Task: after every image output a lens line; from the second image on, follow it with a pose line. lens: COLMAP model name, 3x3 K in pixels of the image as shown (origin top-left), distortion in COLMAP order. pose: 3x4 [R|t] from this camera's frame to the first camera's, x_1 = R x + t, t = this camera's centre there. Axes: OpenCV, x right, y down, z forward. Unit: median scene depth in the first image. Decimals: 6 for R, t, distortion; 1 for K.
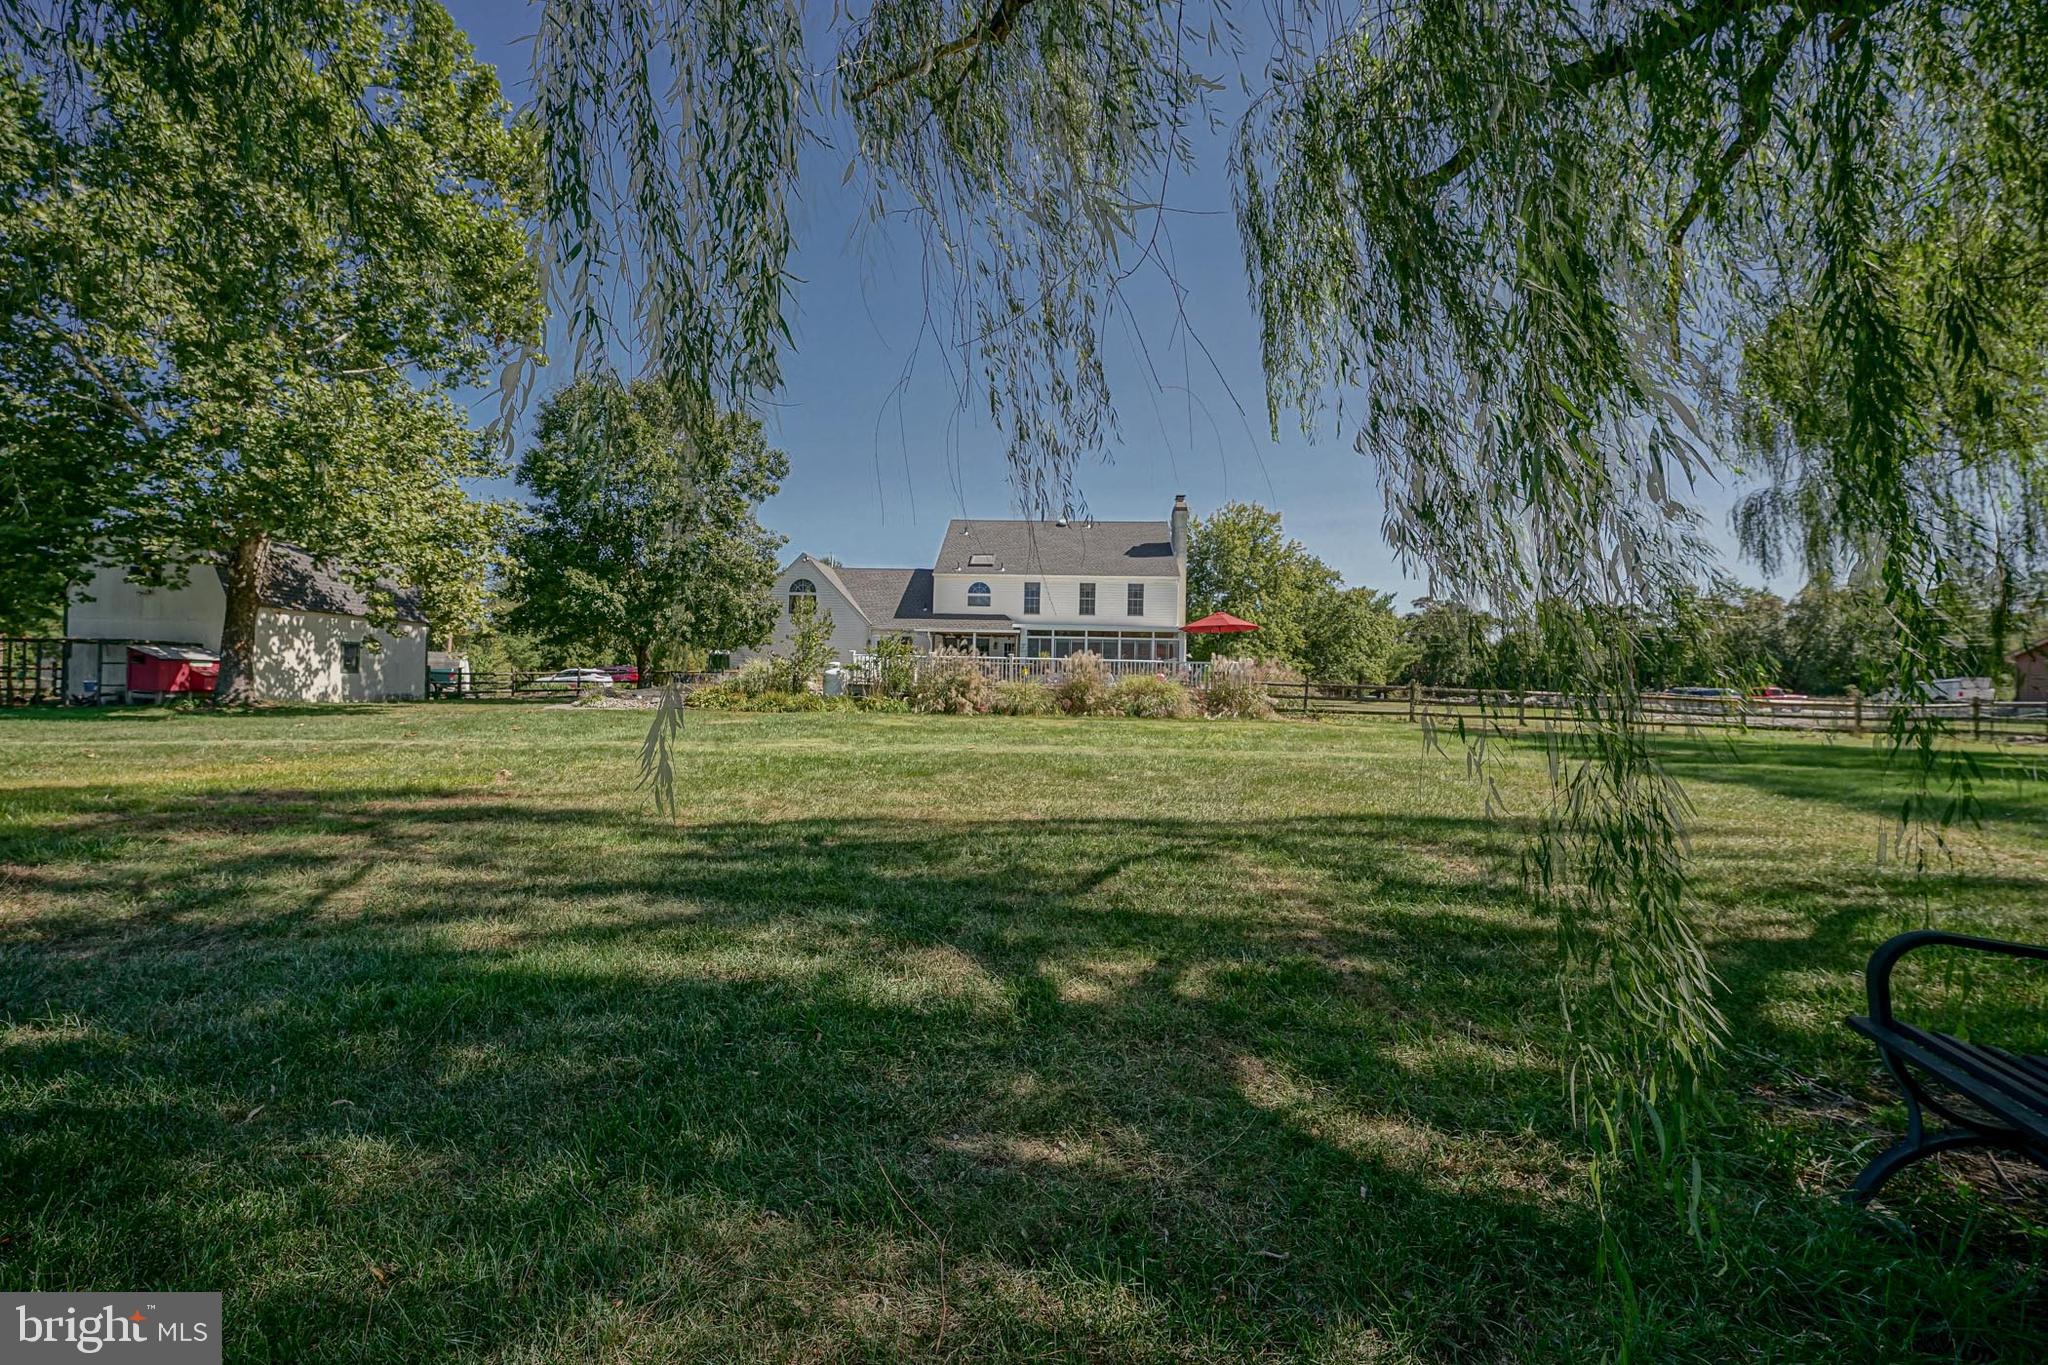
lens RADIAL K [[828.6, 0, 1018.5], [0, 828.6, 663.7], [0, 0, 1]] dist [-0.001532, 0.000937]
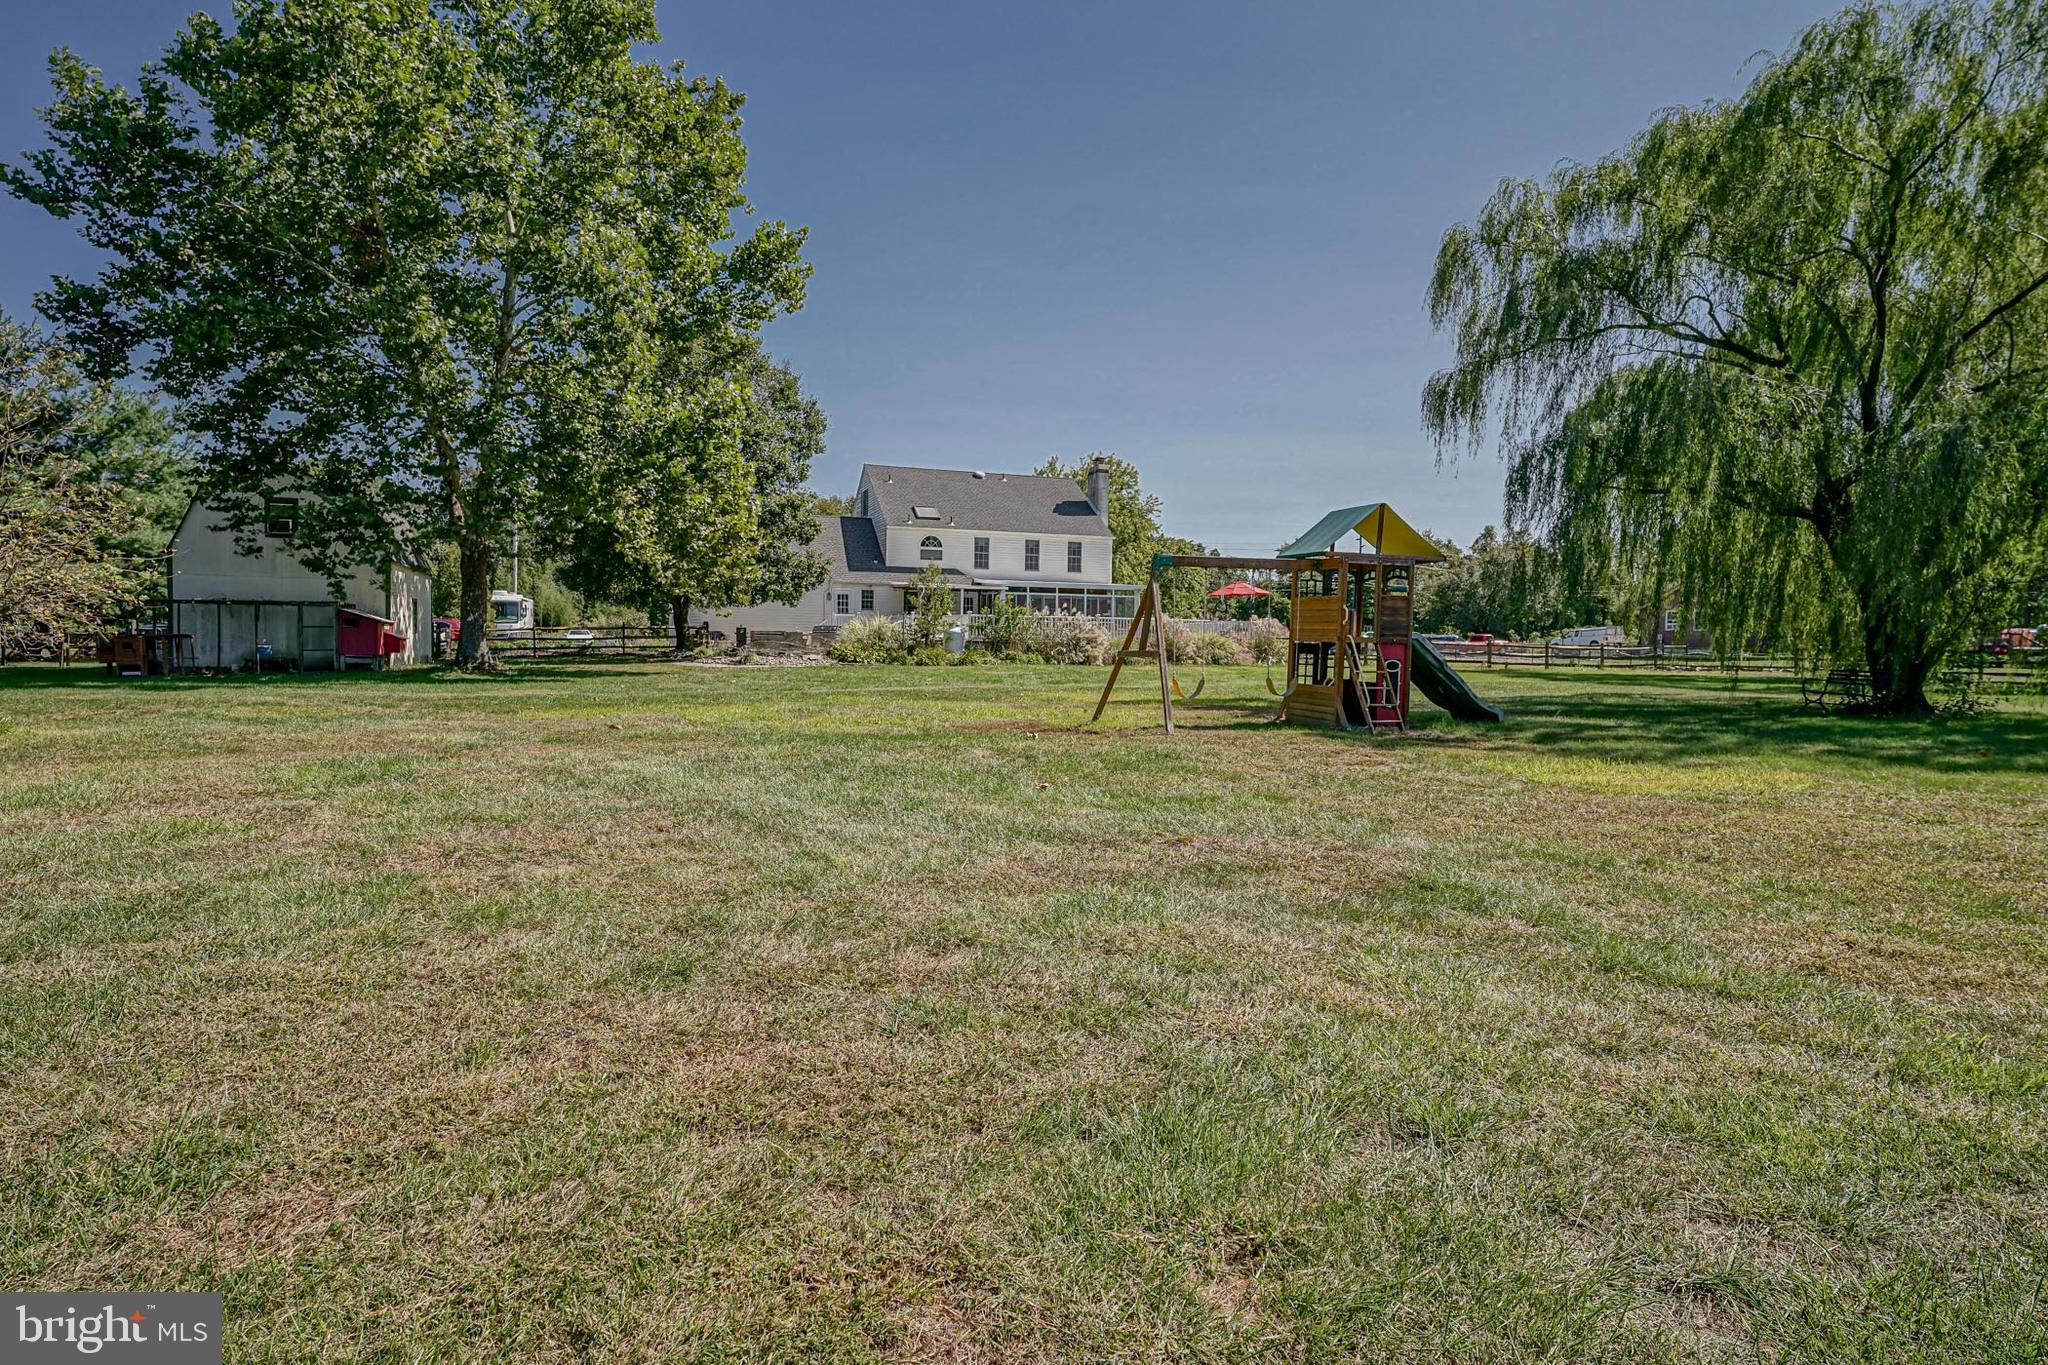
lens RADIAL K [[1088.4, 0, 1031.0], [0, 1088.4, 666.9], [0, 0, 1]] dist [-0.019439, -0.000188]
pose [[0.918493, -0.018157, 0.395021, -0.632173], [-0.005139, 0.998313, 0.057835, -0.023416], [-0.395404, -0.055151, 0.916850, -0.362293]]
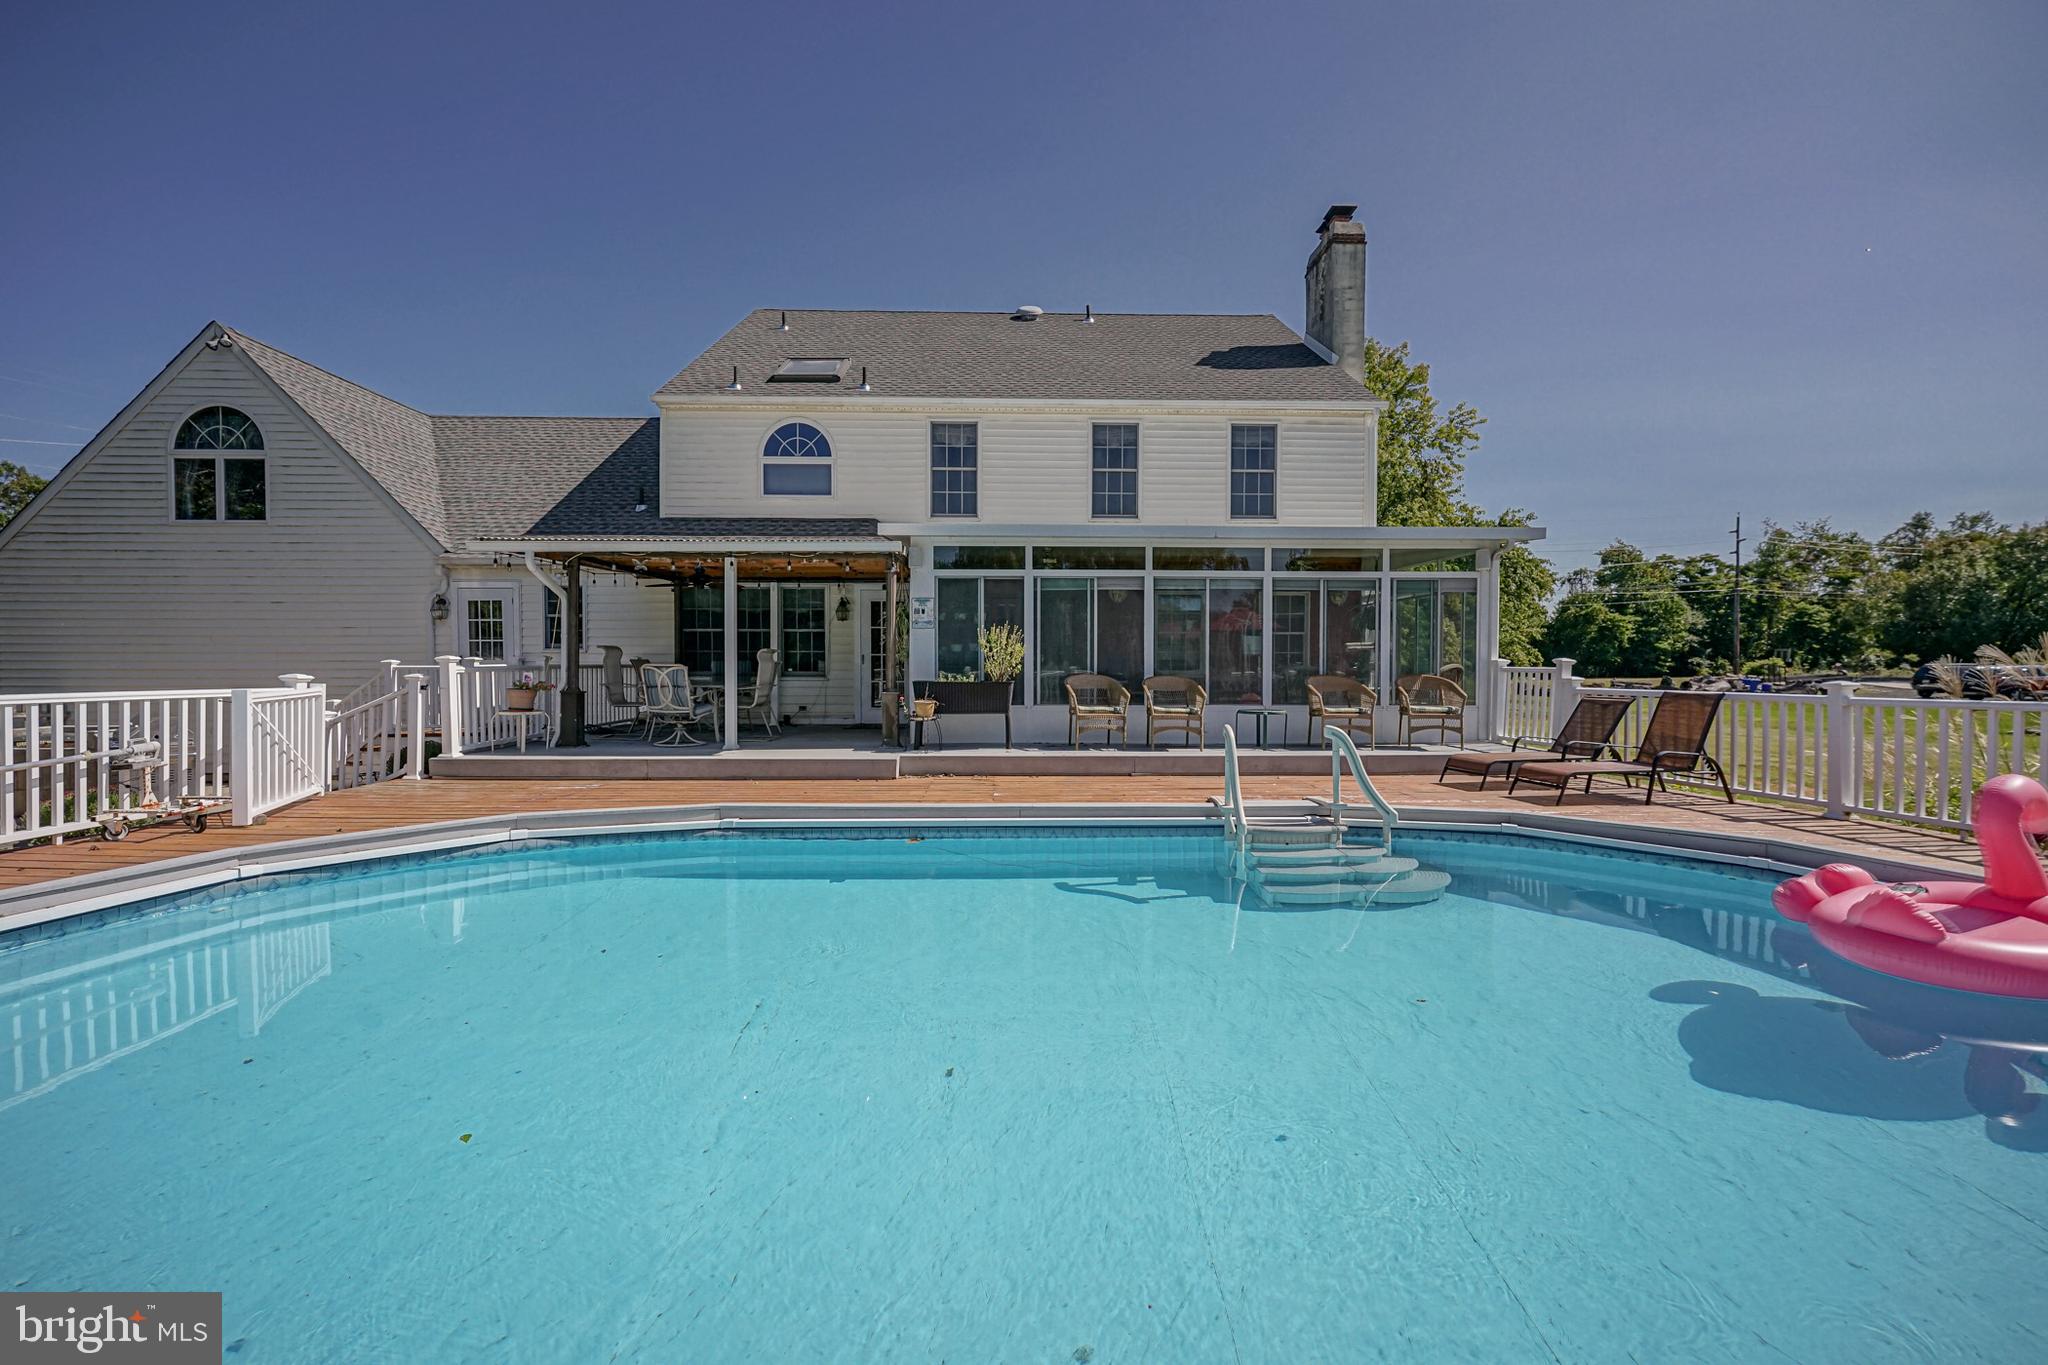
lens RADIAL K [[828.6, 0, 1022.2], [0, 828.6, 679.4], [0, 0, 1]] dist [-0.001532, 0.000937]
pose [[0.996542, -0.020742, 0.080457, 0.020971], [0.016516, 0.998467, 0.052837, -0.014483], [-0.081430, -0.051326, 0.995357, 0.896764]]
